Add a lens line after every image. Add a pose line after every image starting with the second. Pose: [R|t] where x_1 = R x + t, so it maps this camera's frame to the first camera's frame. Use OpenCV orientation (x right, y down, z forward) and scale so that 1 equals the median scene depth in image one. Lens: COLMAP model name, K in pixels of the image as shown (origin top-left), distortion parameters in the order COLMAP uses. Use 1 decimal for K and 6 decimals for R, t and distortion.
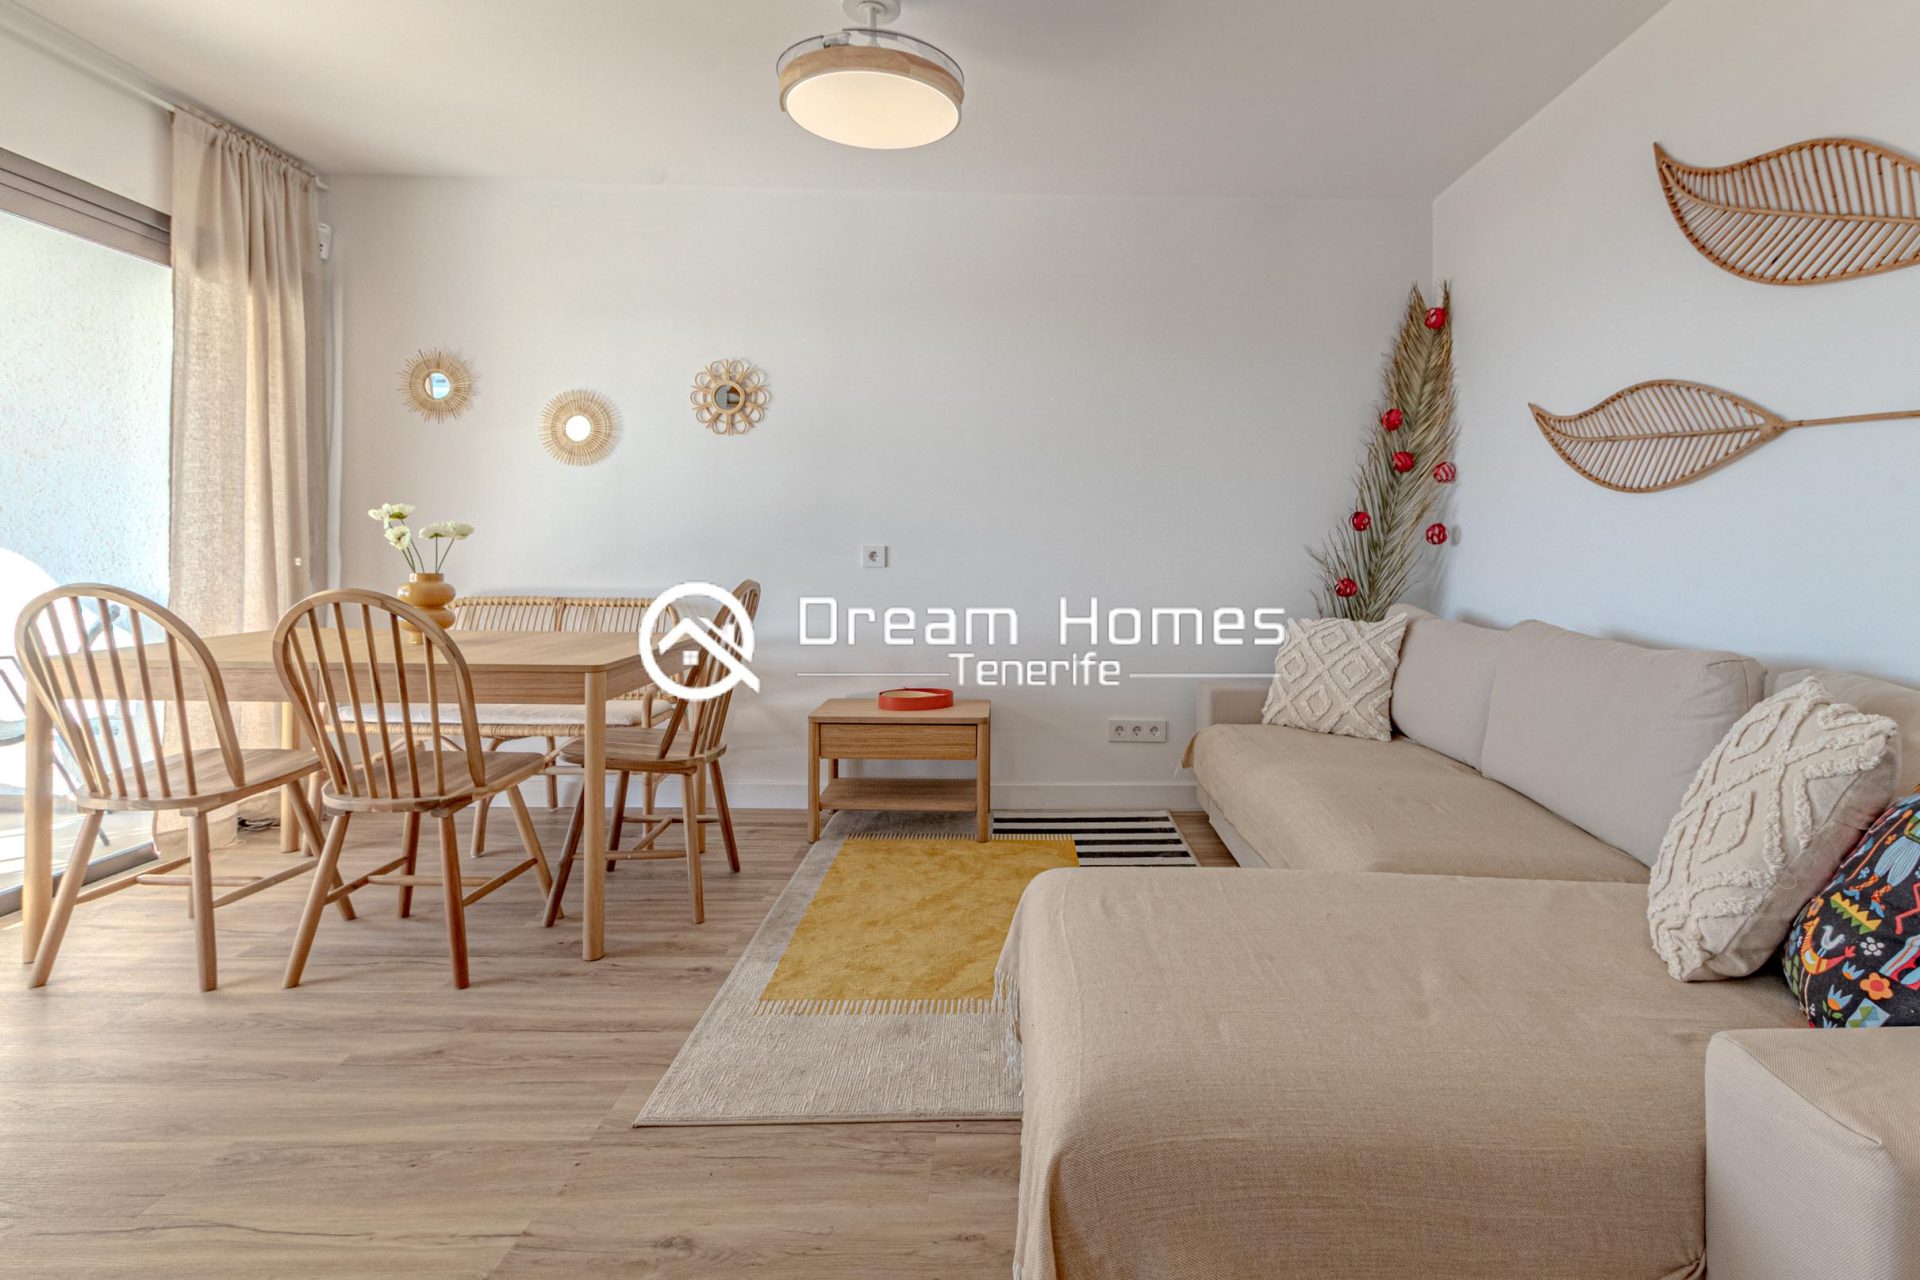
lens RADIAL K [[884.6, 0, 959.9], [0, 884.6, 553.4], [0, 0, 1]] dist [0.010909, -0.004517]
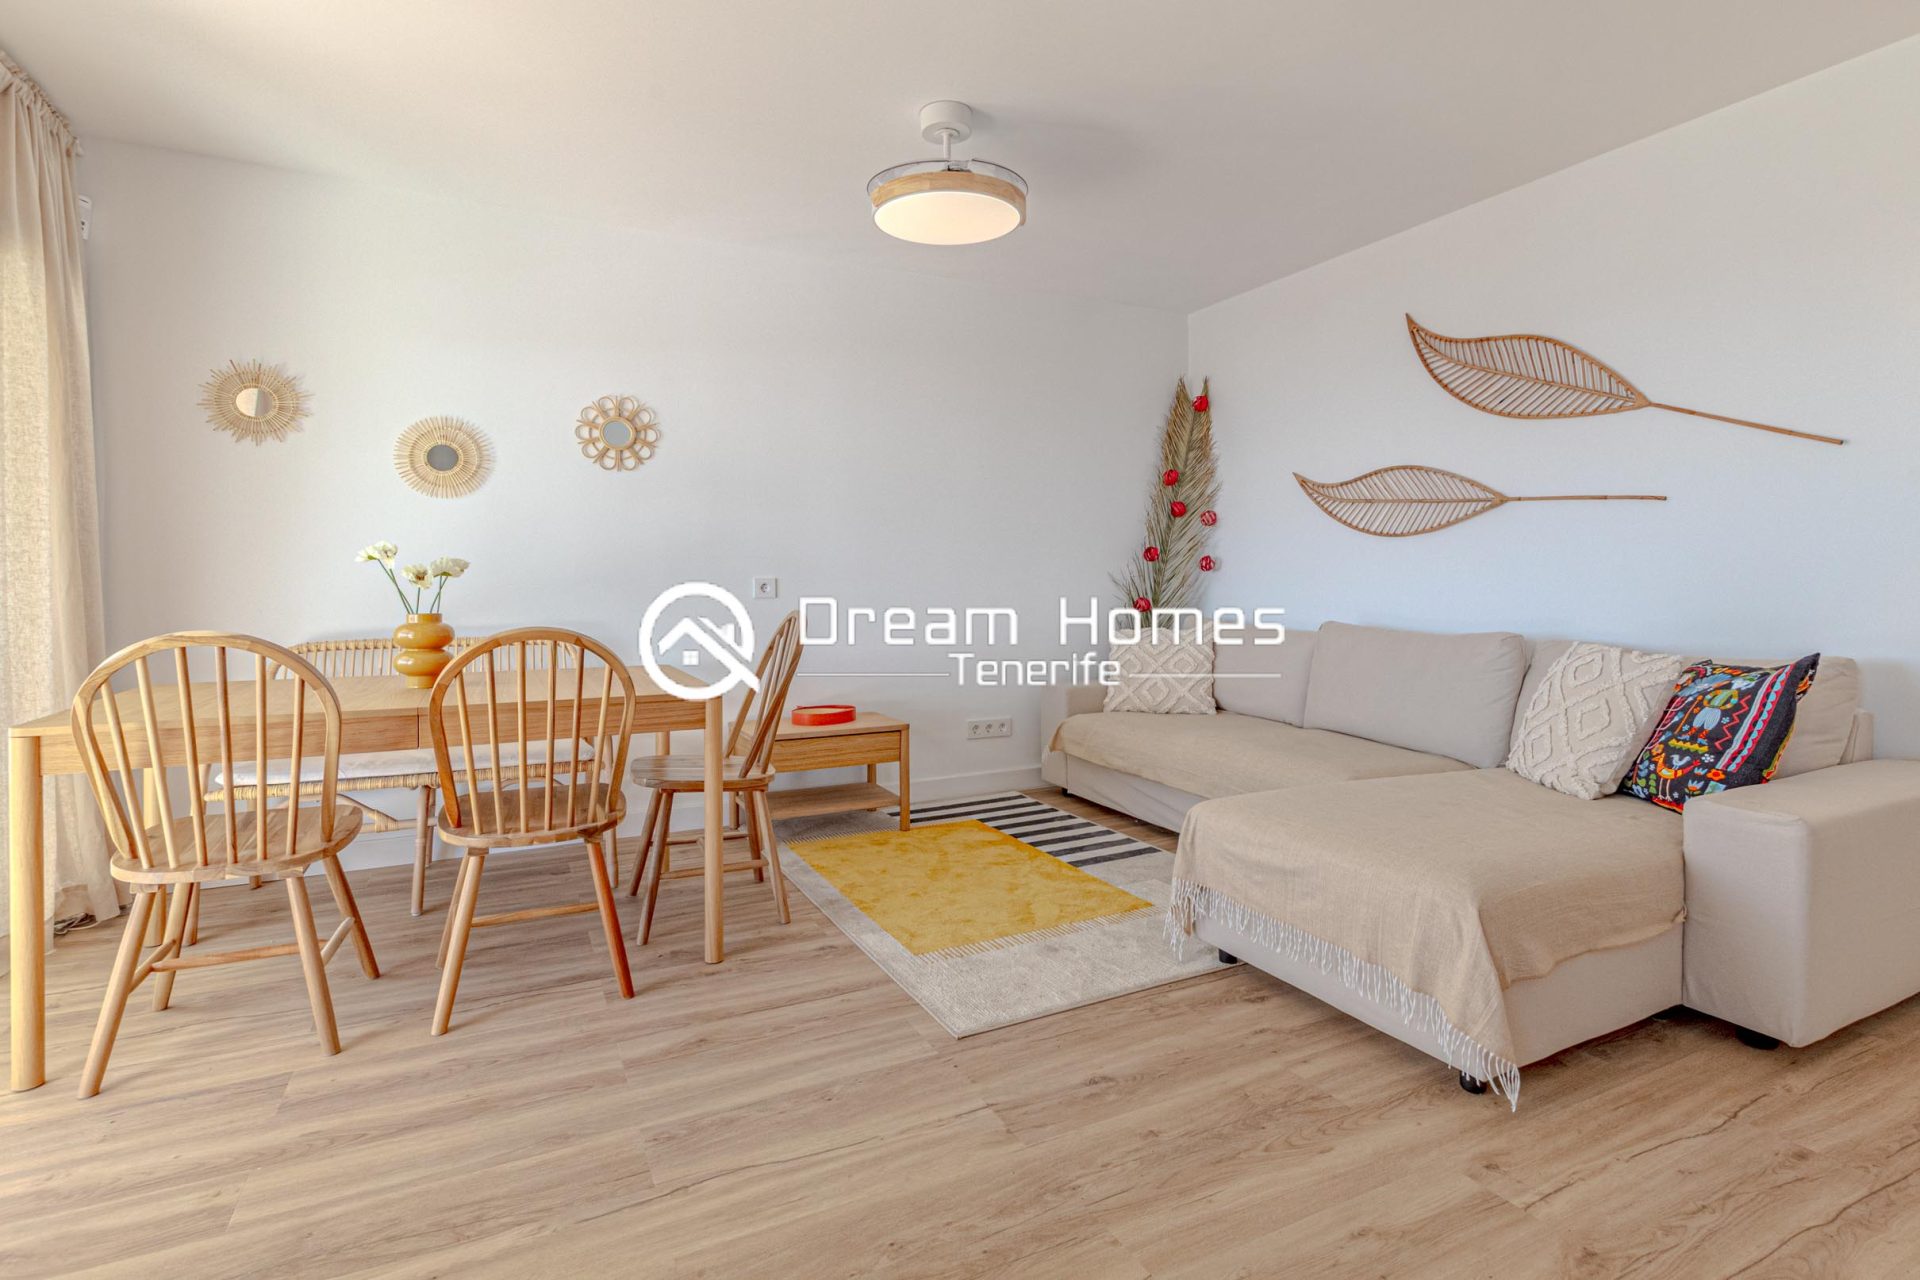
lens RADIAL K [[878.1, 0, 879.0], [0, 878.1, 595.3], [0, 0, 1]] dist [0.004541, 0.000448]
pose [[0.922943, -0.022429, 0.384284, -0.601514], [0.016796, 0.999697, 0.018008, -0.007586], [-0.384571, -0.010165, 0.923039, -0.068847]]
